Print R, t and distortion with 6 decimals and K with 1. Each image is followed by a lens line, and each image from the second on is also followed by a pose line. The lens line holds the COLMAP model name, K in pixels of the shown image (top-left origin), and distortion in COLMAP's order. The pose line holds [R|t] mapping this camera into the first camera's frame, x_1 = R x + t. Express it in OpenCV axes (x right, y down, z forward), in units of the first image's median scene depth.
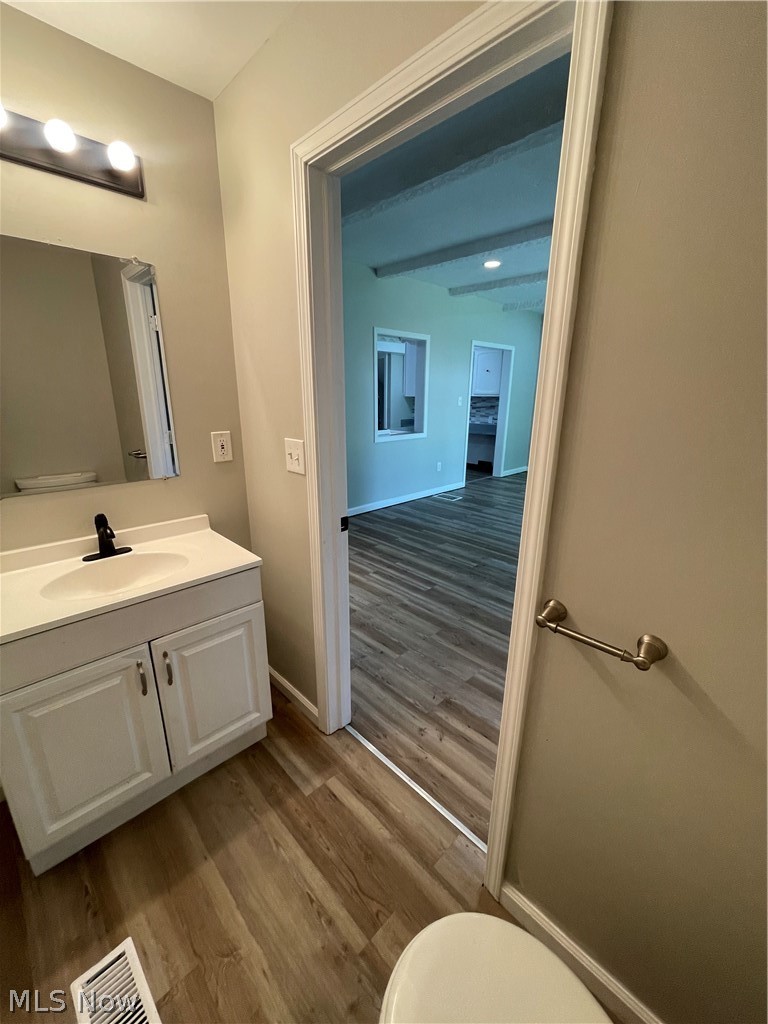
lens RADIAL K [[415.8, 0, 384.6], [0, 415.8, 508.8], [0, 0, 1]] dist [-0.003603, 0.002028]
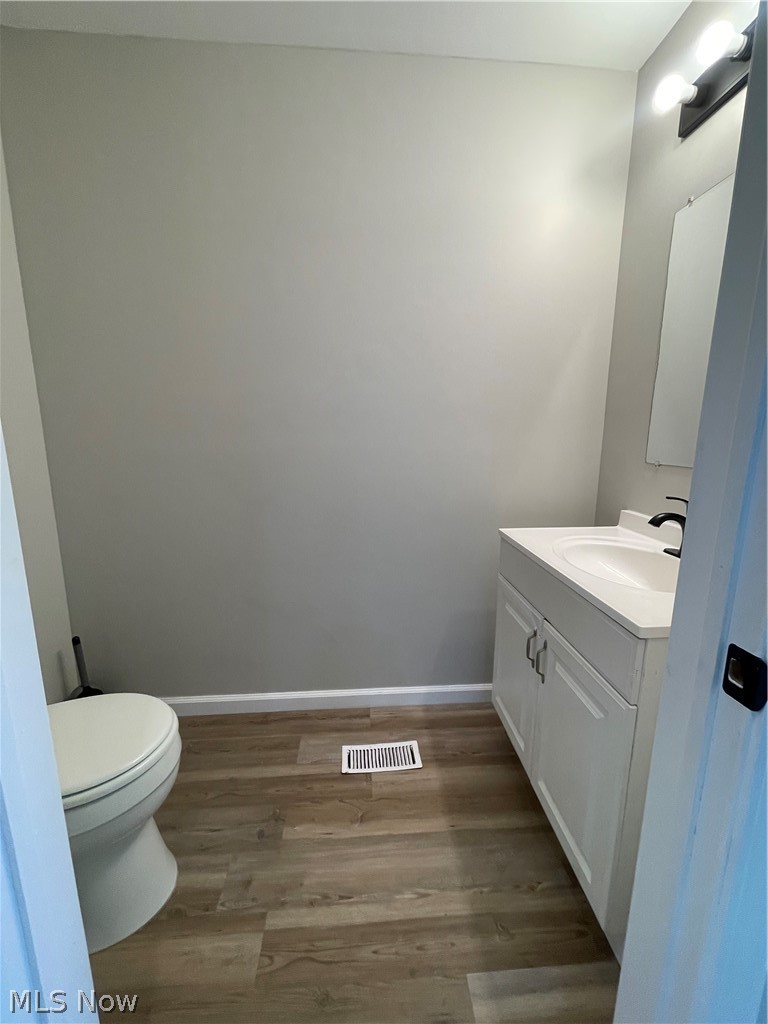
lens RADIAL K [[411.0, 0, 387.1], [0, 411.0, 511.2], [0, 0, 1]] dist [0.001526, 0.000119]
pose [[-0.648697, 0.129102, -0.750016, 0.286788], [-0.218697, 0.912317, 0.346193, -0.123224], [0.728947, 0.388601, -0.563583, 1.130402]]
